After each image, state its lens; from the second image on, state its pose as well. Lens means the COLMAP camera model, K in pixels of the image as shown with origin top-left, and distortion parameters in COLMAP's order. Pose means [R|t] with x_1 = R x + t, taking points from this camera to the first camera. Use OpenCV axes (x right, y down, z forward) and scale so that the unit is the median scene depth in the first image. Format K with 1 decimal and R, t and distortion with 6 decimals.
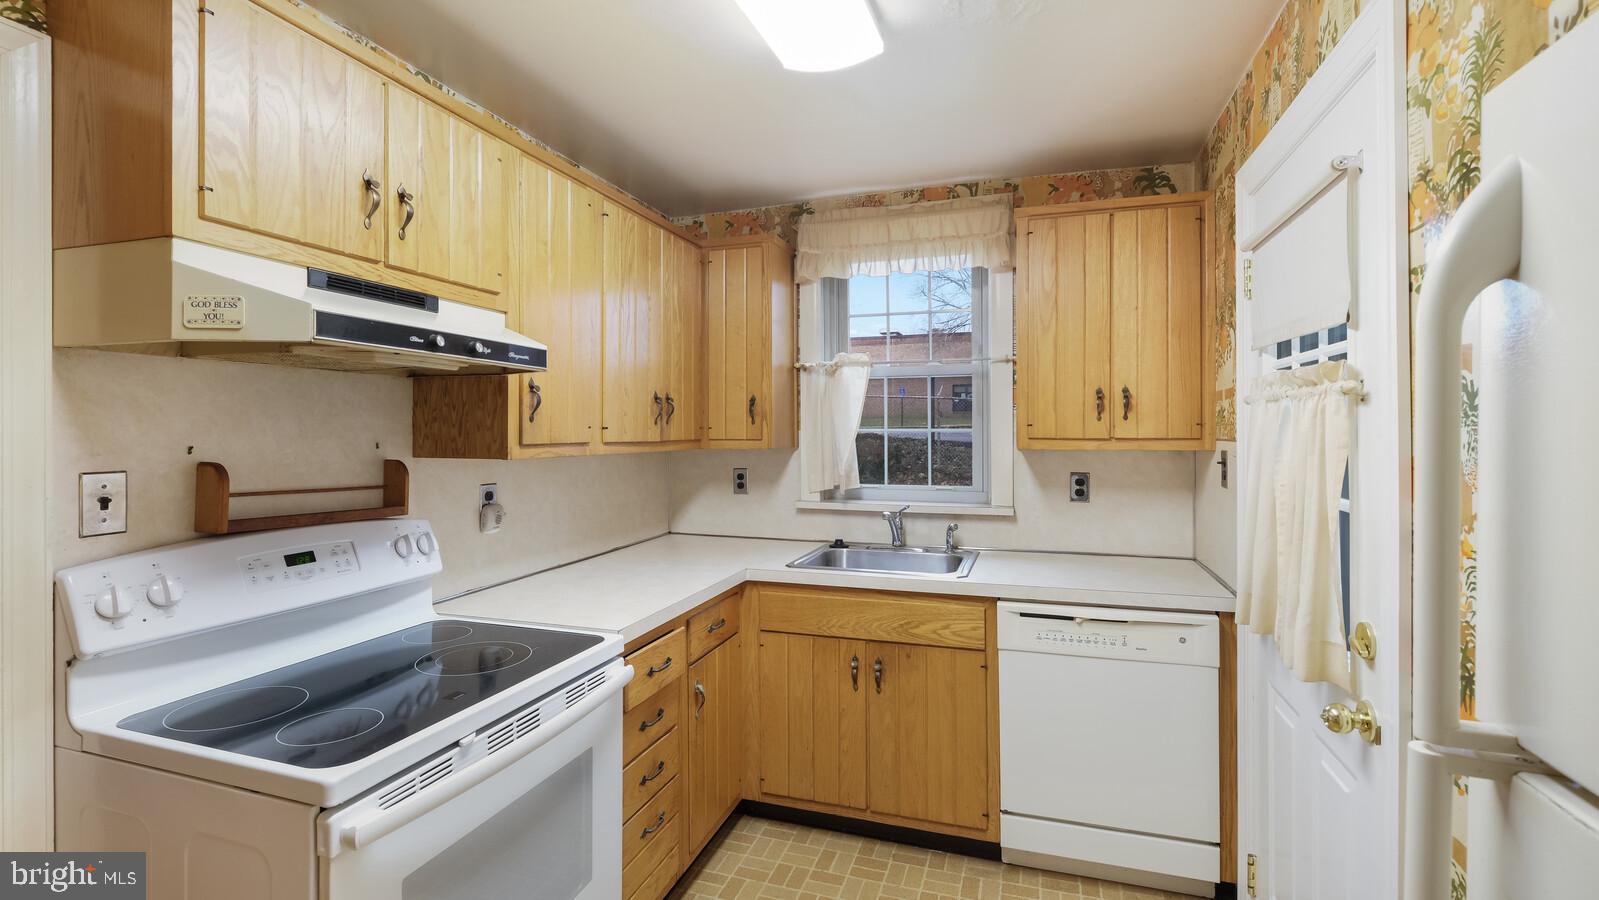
lens RADIAL K [[759.4, 0, 799.5], [0, 759.4, 450.0], [0, 0, 1]] dist [-0.003030, -0.000245]
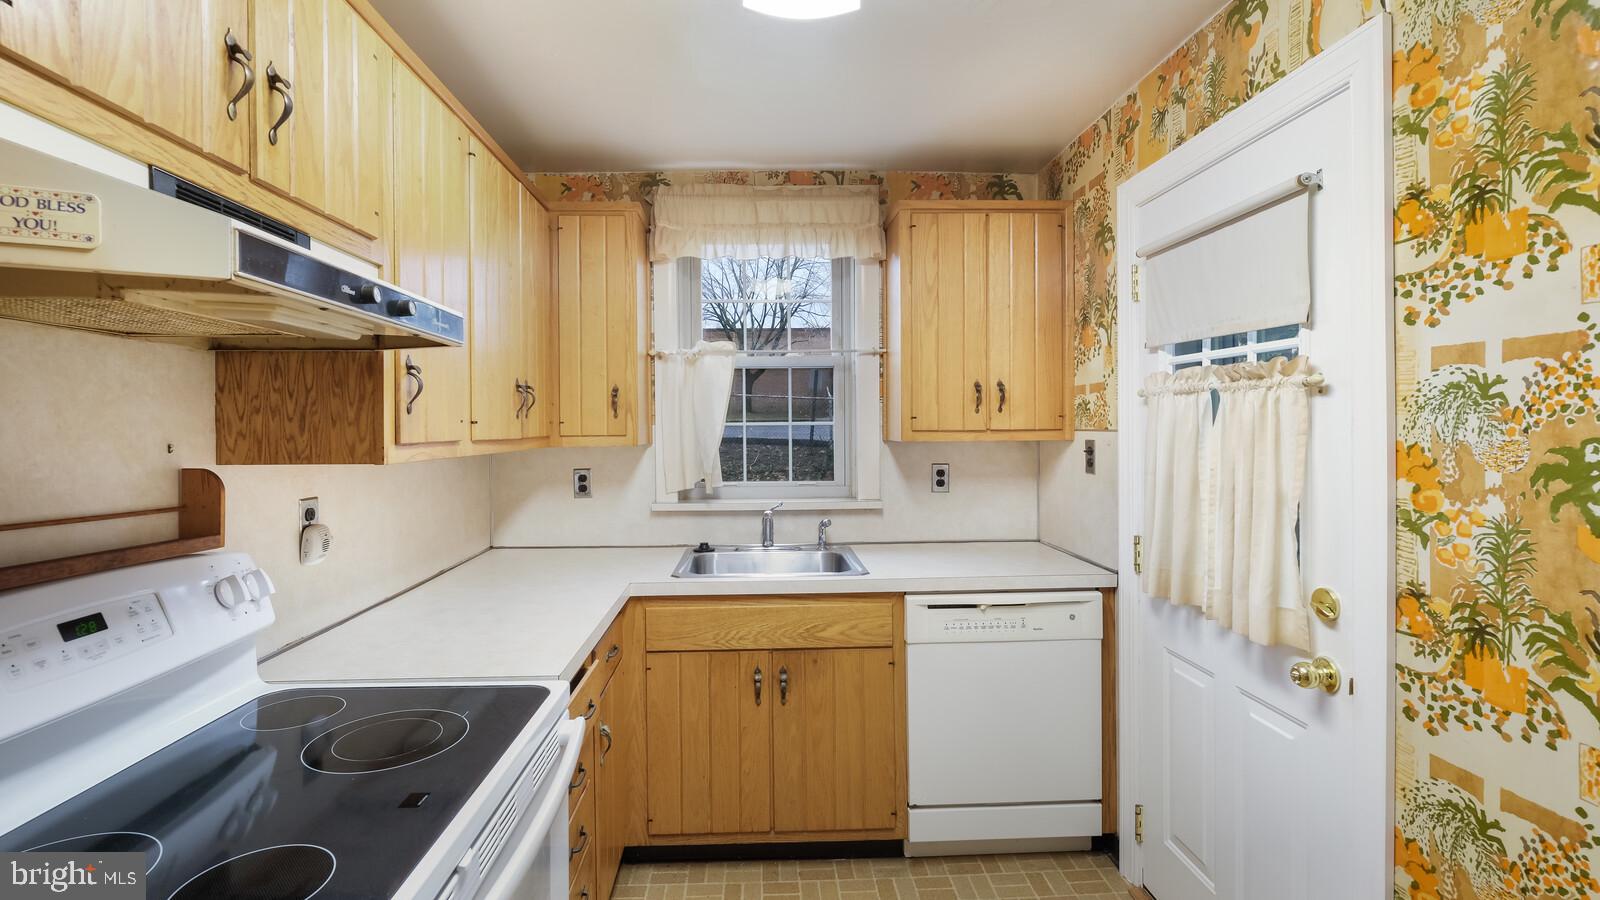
lens RADIAL K [[759.9, 0, 800.0], [0, 759.9, 450.0], [0, 0, 1]] dist [-0.003030, -0.000245]
pose [[0.931842, -0.018221, 0.362406, -0.219877], [0.016495, 0.999833, 0.007857, -0.000399], [-0.362489, -0.001343, 0.931987, 0.127212]]
